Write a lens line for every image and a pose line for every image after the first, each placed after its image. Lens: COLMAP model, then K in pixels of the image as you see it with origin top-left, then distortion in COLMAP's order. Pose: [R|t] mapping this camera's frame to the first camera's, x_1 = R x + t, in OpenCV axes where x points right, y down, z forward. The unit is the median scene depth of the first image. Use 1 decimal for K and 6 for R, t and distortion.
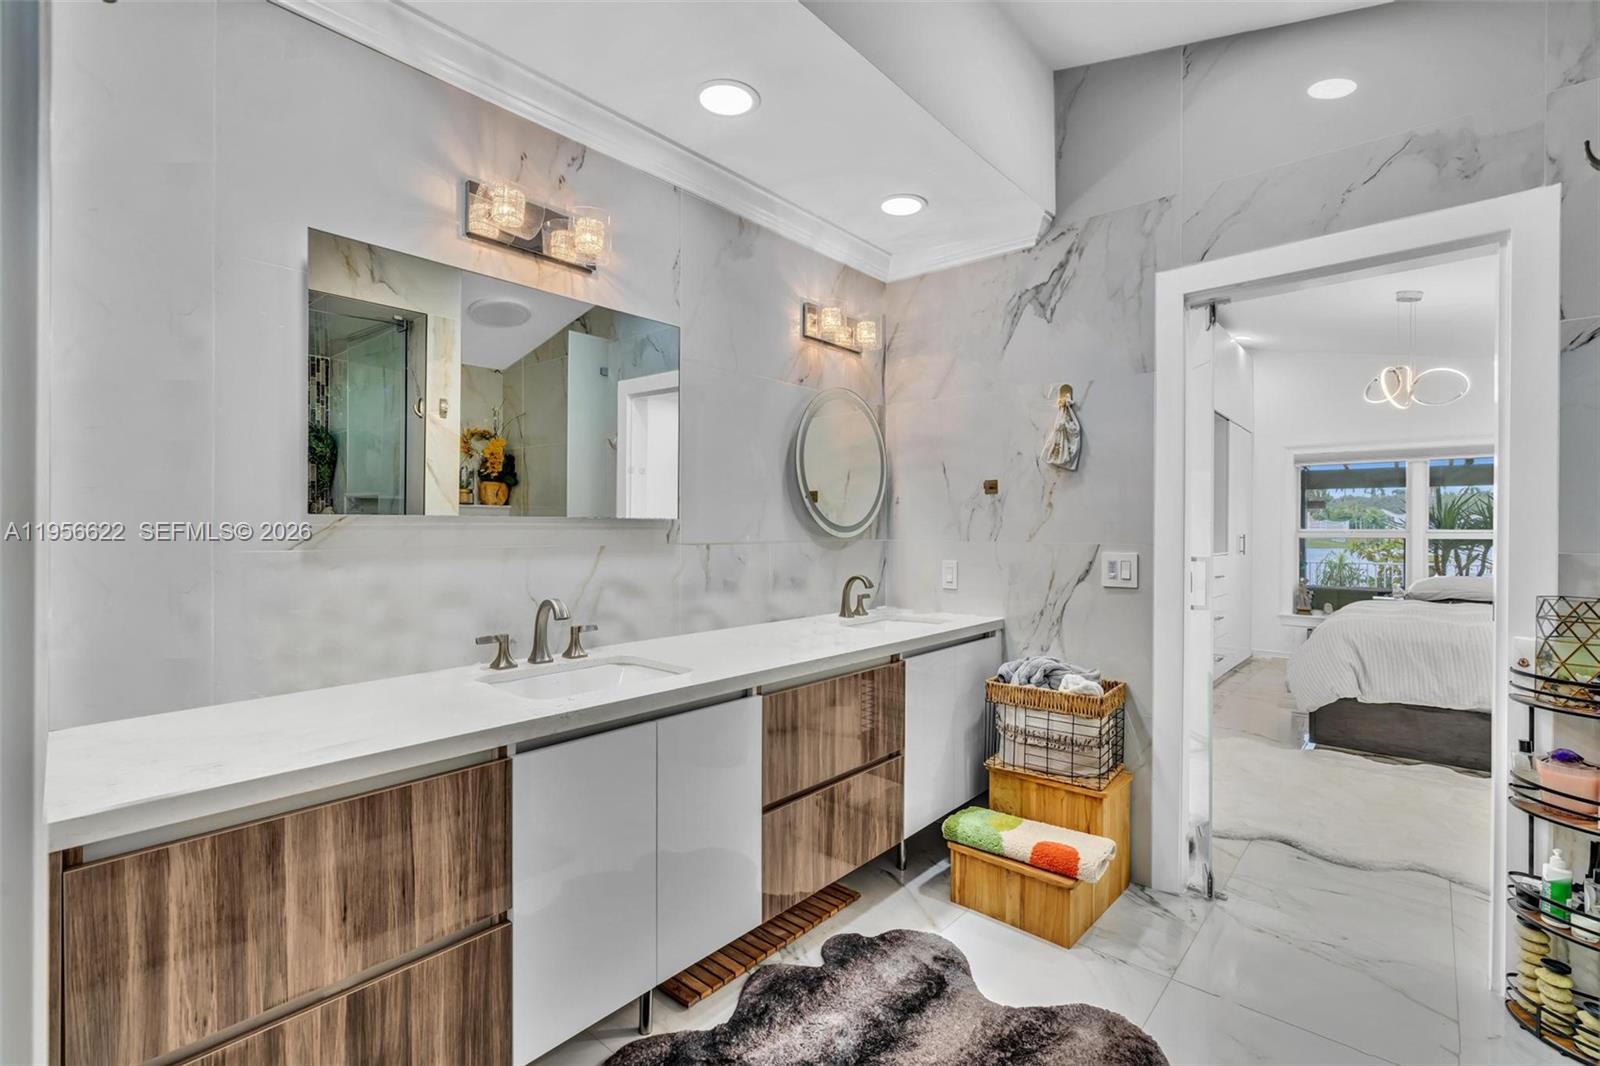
lens RADIAL K [[735.2, 0, 789.1], [0, 735.2, 537.3], [0, 0, 1]] dist [-0.002440, 0.001785]
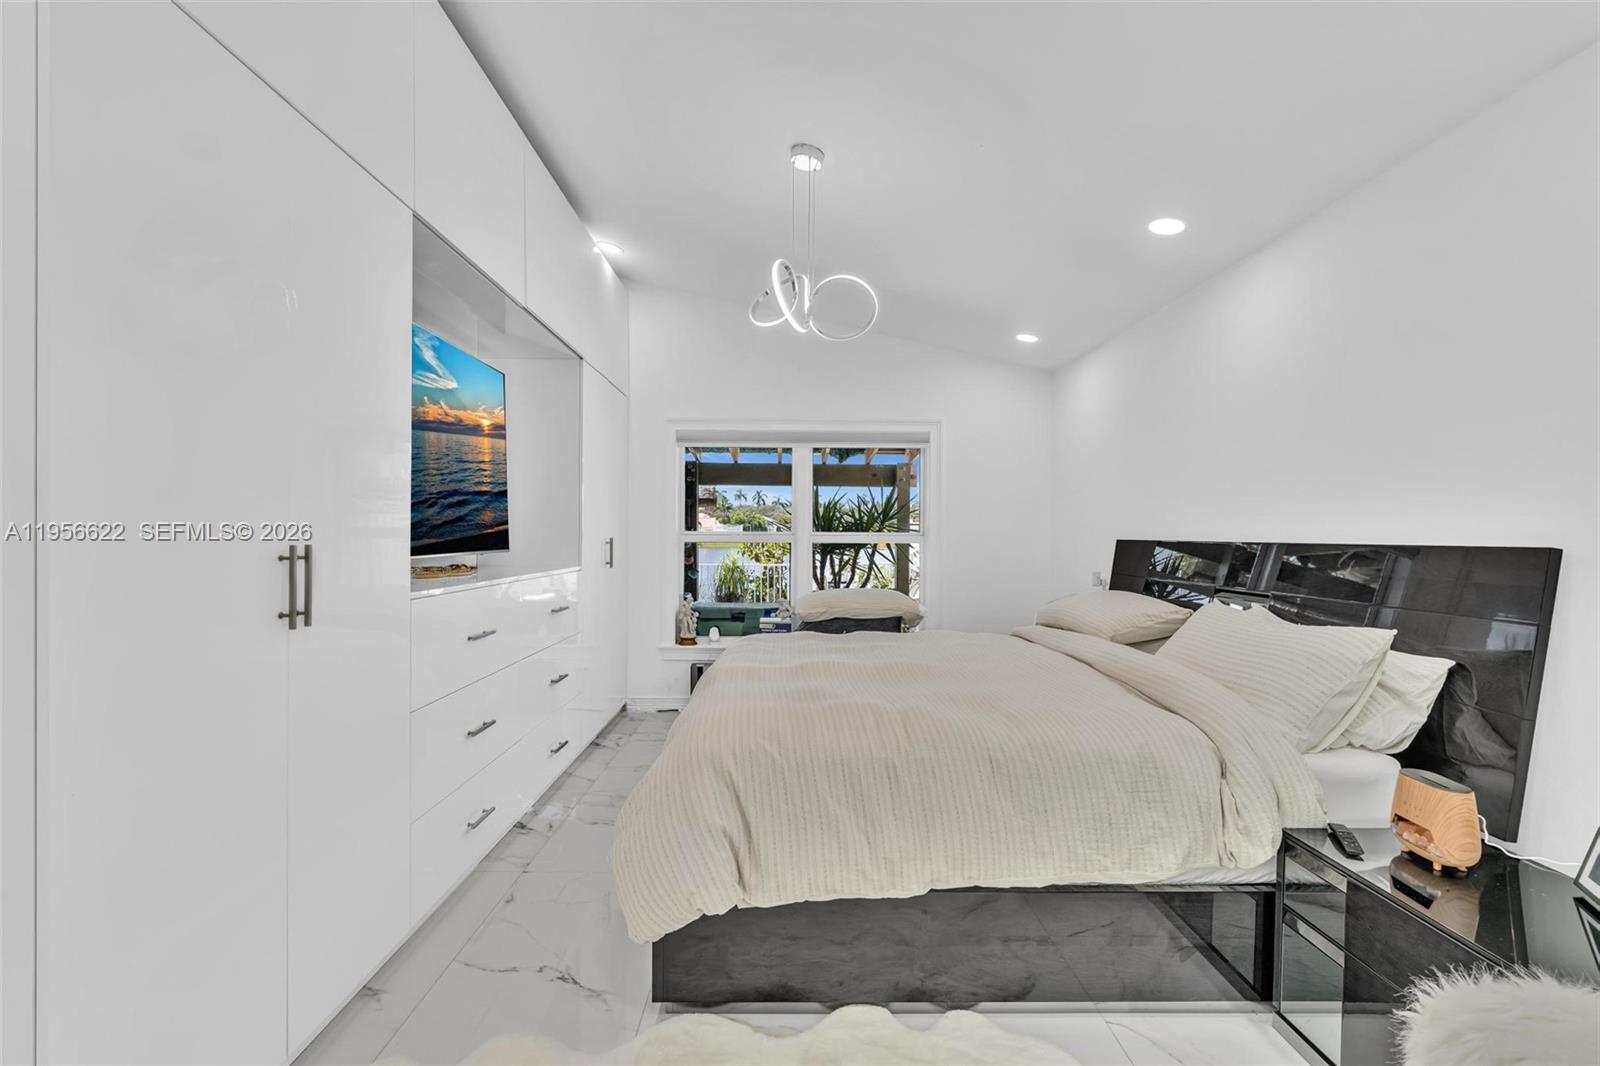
lens RADIAL K [[973.1, 0, 801.6], [0, 973.1, 542.1], [0, 0, 1]] dist [-0.019710, 0.003769]
pose [[0.754630, -0.001605, 0.656148, 0.118096], [-0.000588, 0.999995, 0.003123, -0.002508], [-0.656150, -0.002743, 0.754626, 0.150048]]
